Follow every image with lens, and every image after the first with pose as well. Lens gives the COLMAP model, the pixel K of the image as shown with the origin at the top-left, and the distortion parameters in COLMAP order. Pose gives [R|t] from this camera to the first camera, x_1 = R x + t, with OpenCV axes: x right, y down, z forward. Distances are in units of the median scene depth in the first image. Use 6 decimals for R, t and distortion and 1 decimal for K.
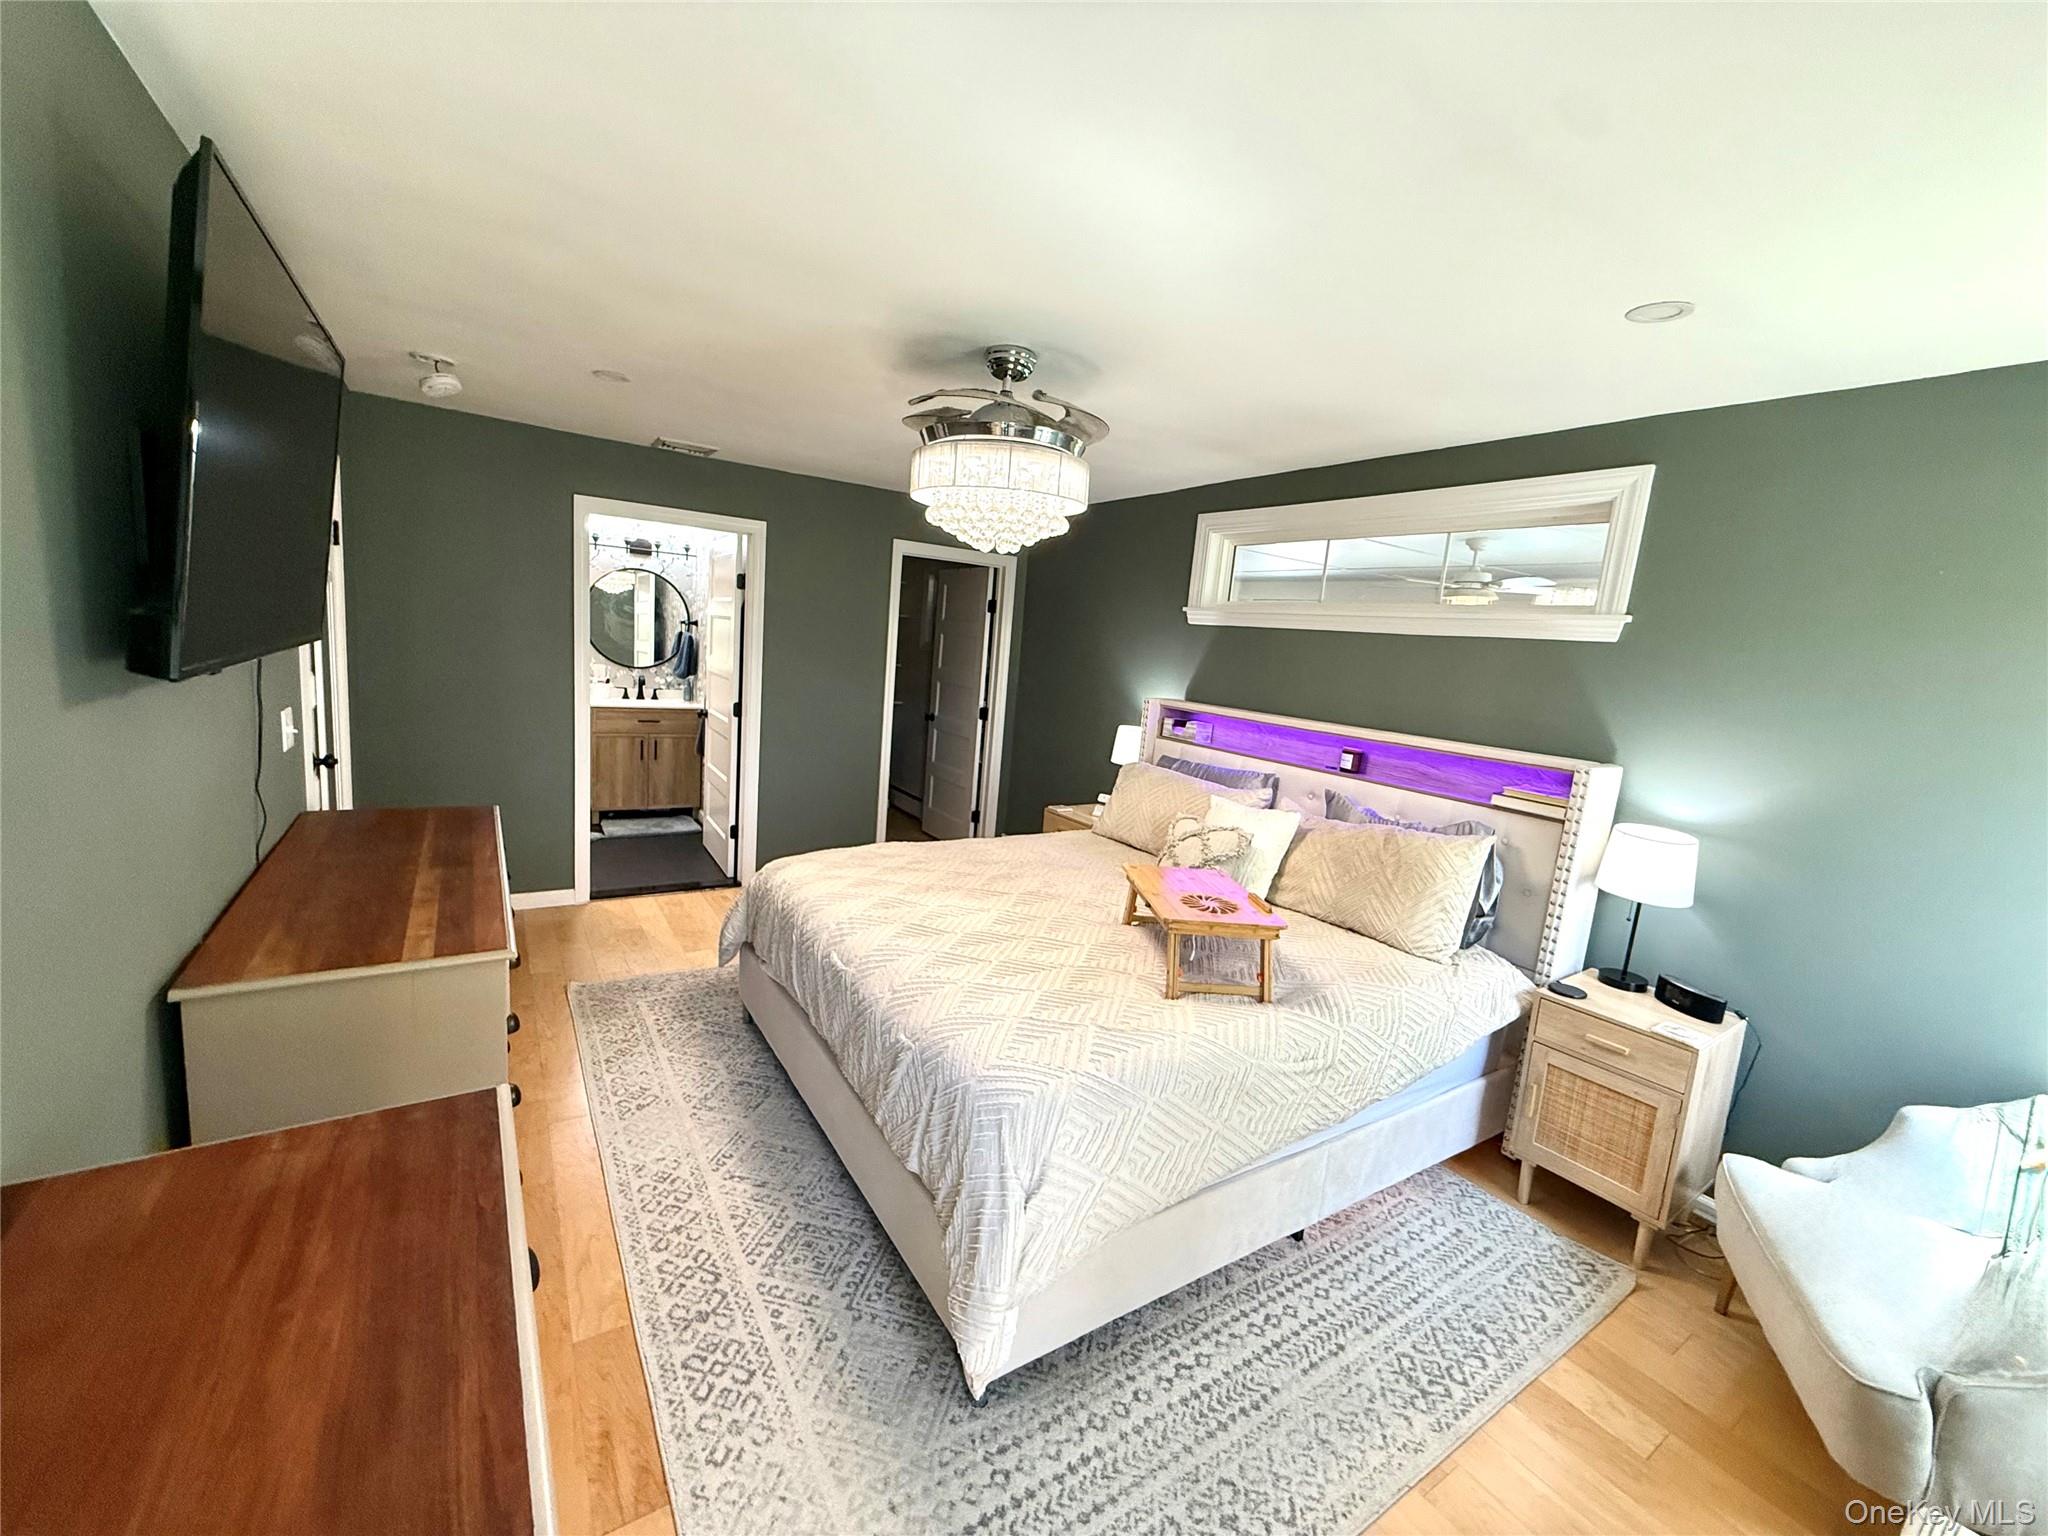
lens RADIAL K [[816.0, 0, 1020.3], [0, 816.0, 761.6], [0, 0, 1]] dist [0.000245, -0.000273]
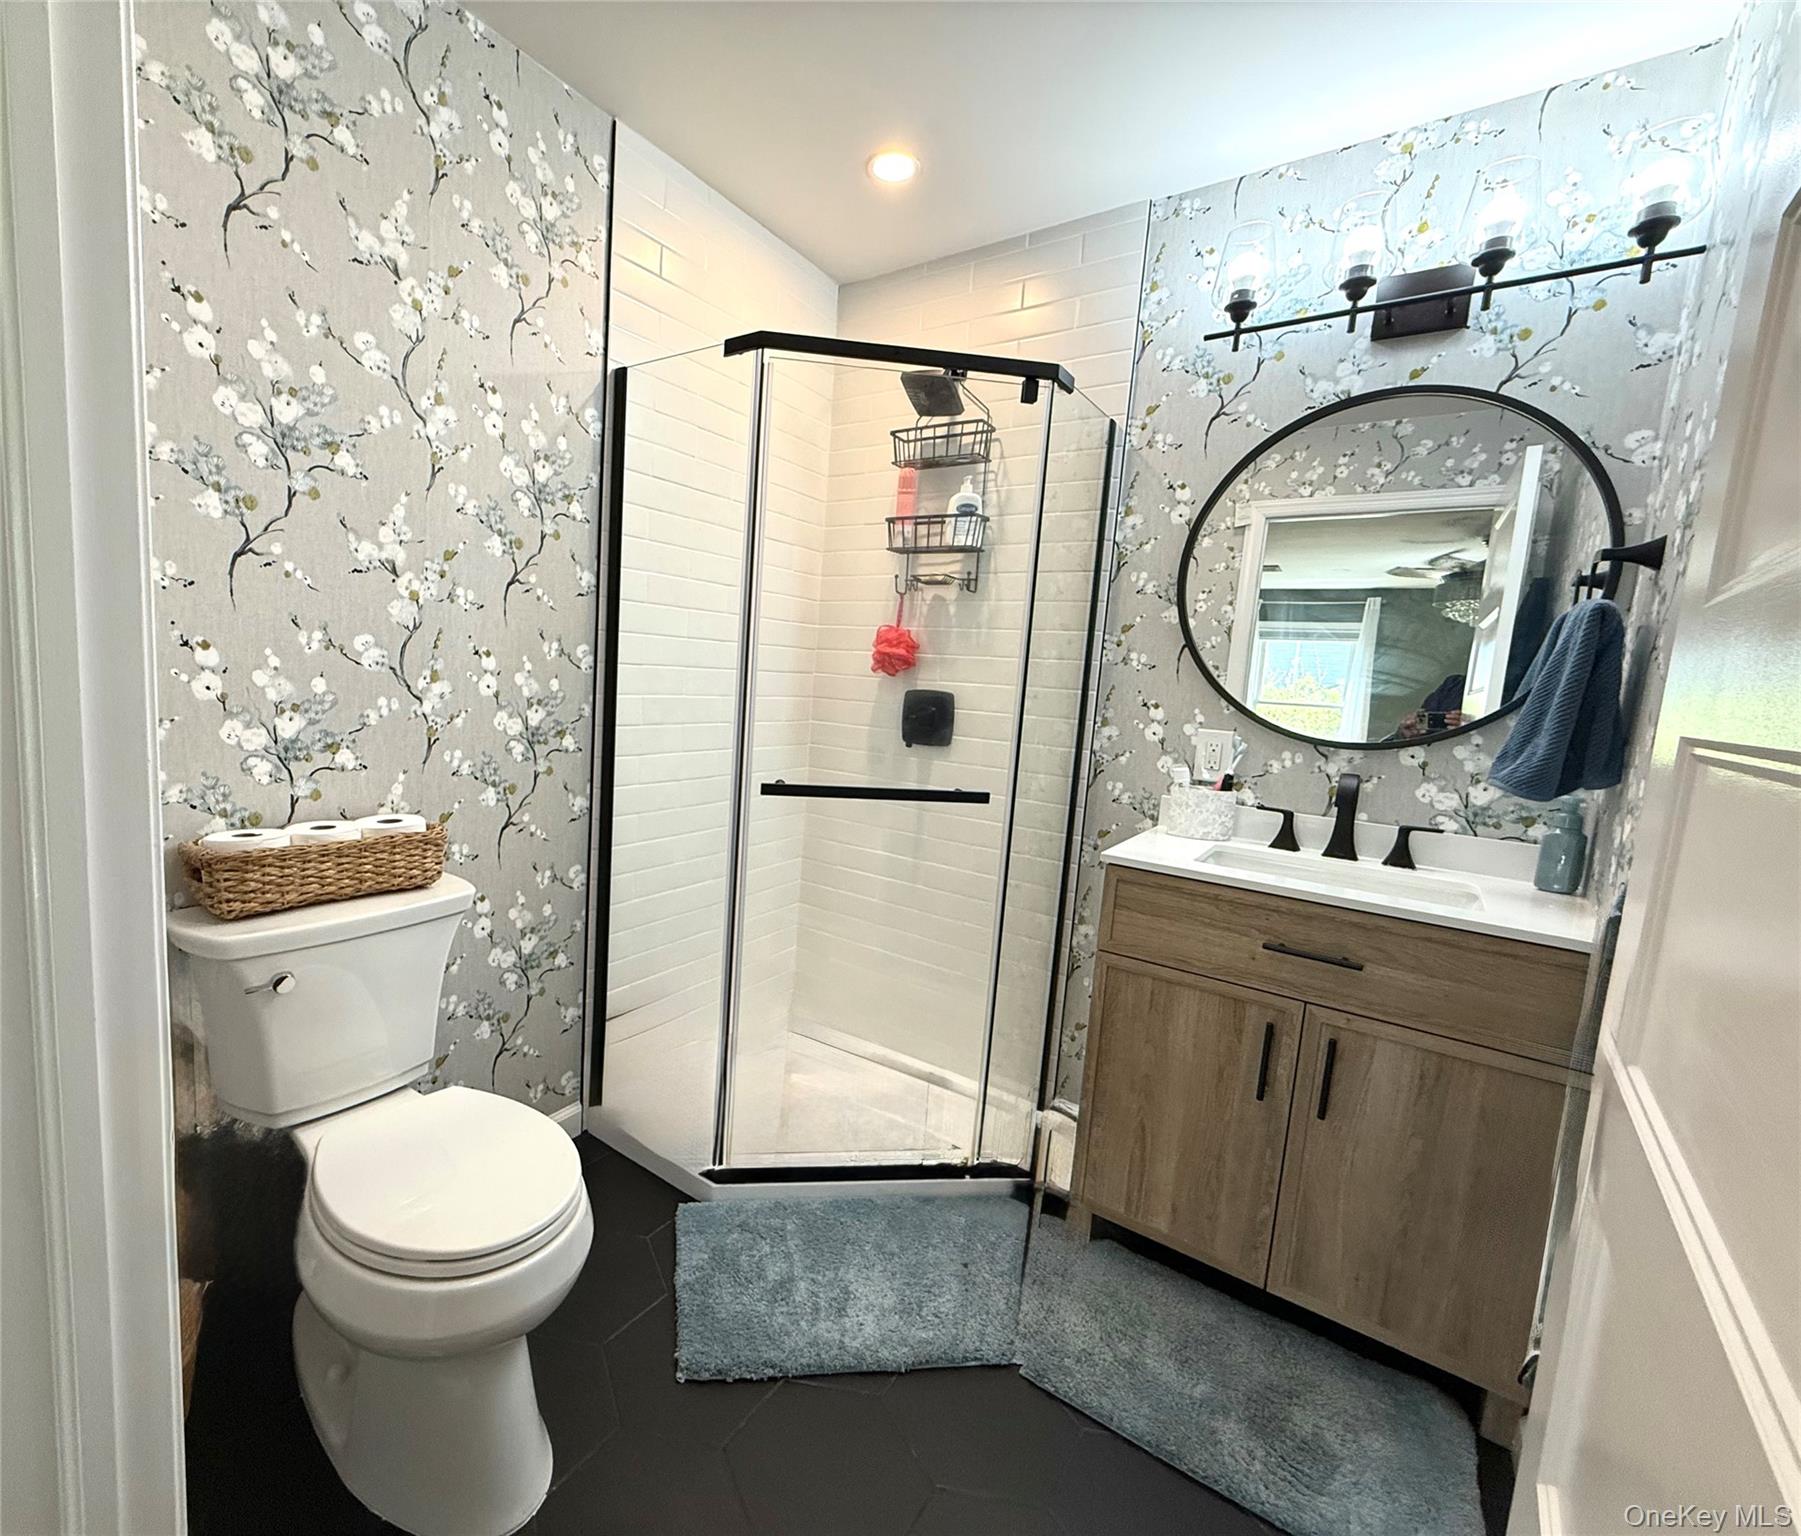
lens RADIAL K [[810.2, 0, 781.7], [0, 810.2, 767.7], [0, 0, 1]] dist [0.004088, -0.000575]
pose [[0.330057, 0.055074, -0.942353, -0.268901], [-0.172637, 0.984981, -0.002900, -0.073032], [0.928040, 0.163642, 0.334608, 0.727253]]
